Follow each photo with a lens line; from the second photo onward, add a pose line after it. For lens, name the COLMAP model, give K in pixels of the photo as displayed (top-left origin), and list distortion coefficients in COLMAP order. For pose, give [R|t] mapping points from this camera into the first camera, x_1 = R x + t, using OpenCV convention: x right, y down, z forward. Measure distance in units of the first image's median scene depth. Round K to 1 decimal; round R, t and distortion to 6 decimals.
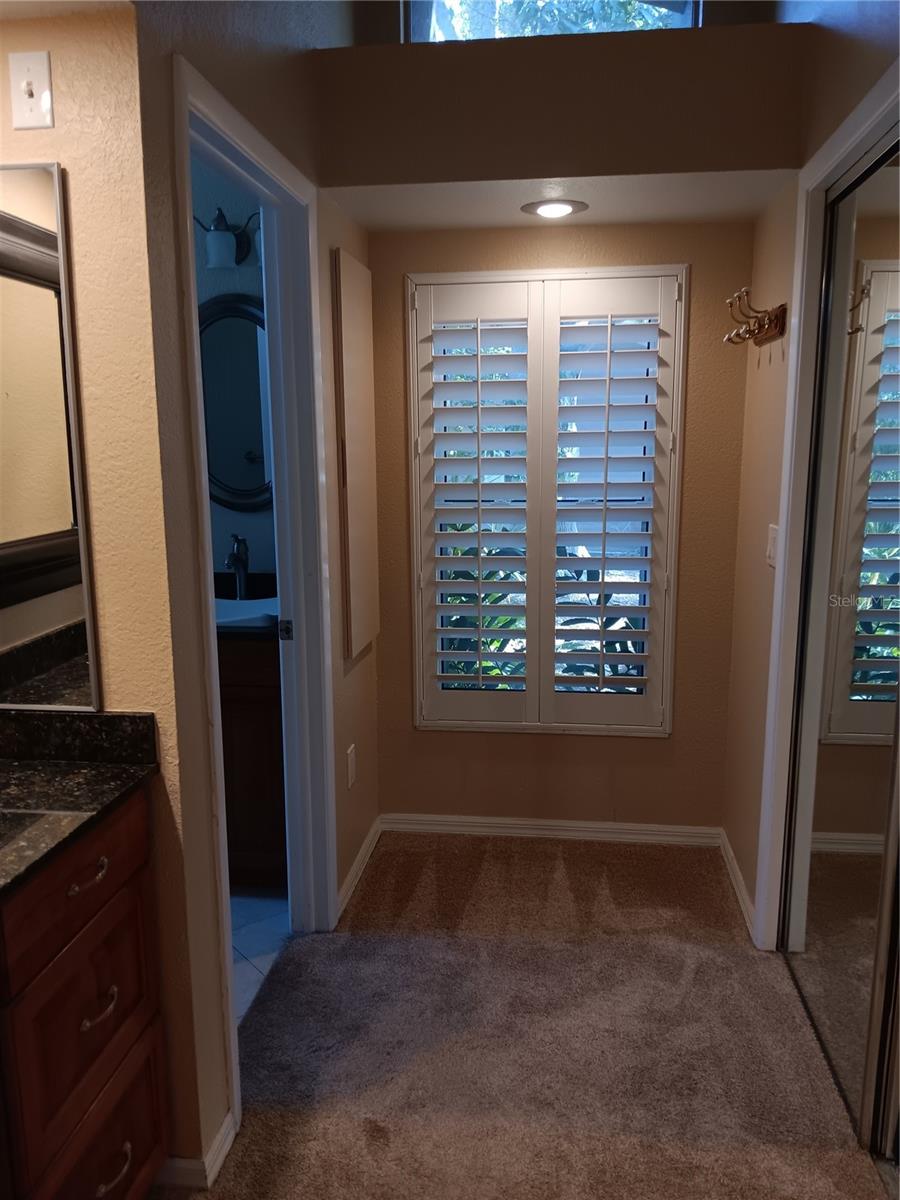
lens RADIAL K [[918.2, 0, 447.5], [0, 918.2, 600.2], [0, 0, 1]] dist [0.008423, -0.052879]
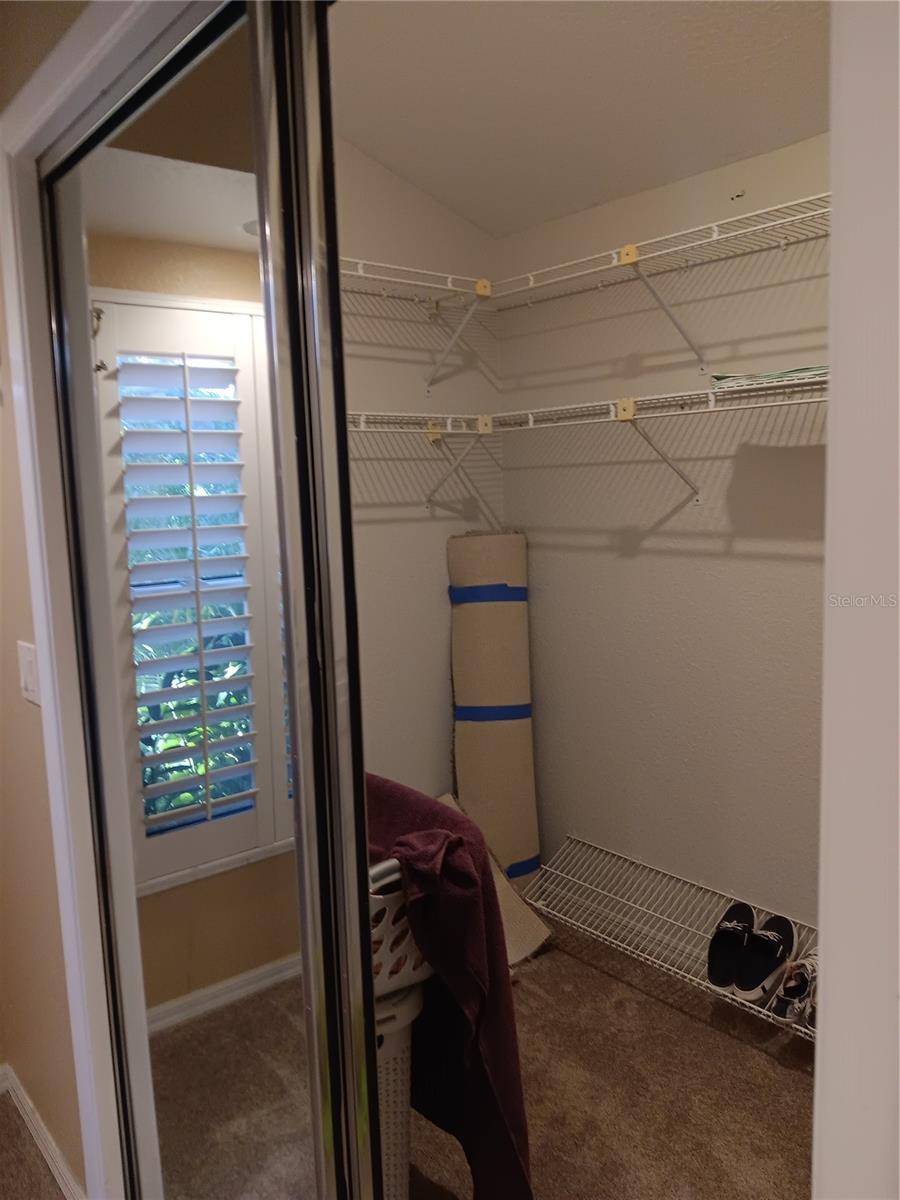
lens RADIAL K [[918.2, 0, 444.8], [0, 918.2, 605.0], [0, 0, 1]] dist [0.008423, -0.052879]
pose [[0.679593, -0.108353, 0.725543, 0.072181], [0.160156, 0.987088, -0.002601, -0.053381], [-0.715893, 0.117968, 0.688172, 0.288815]]
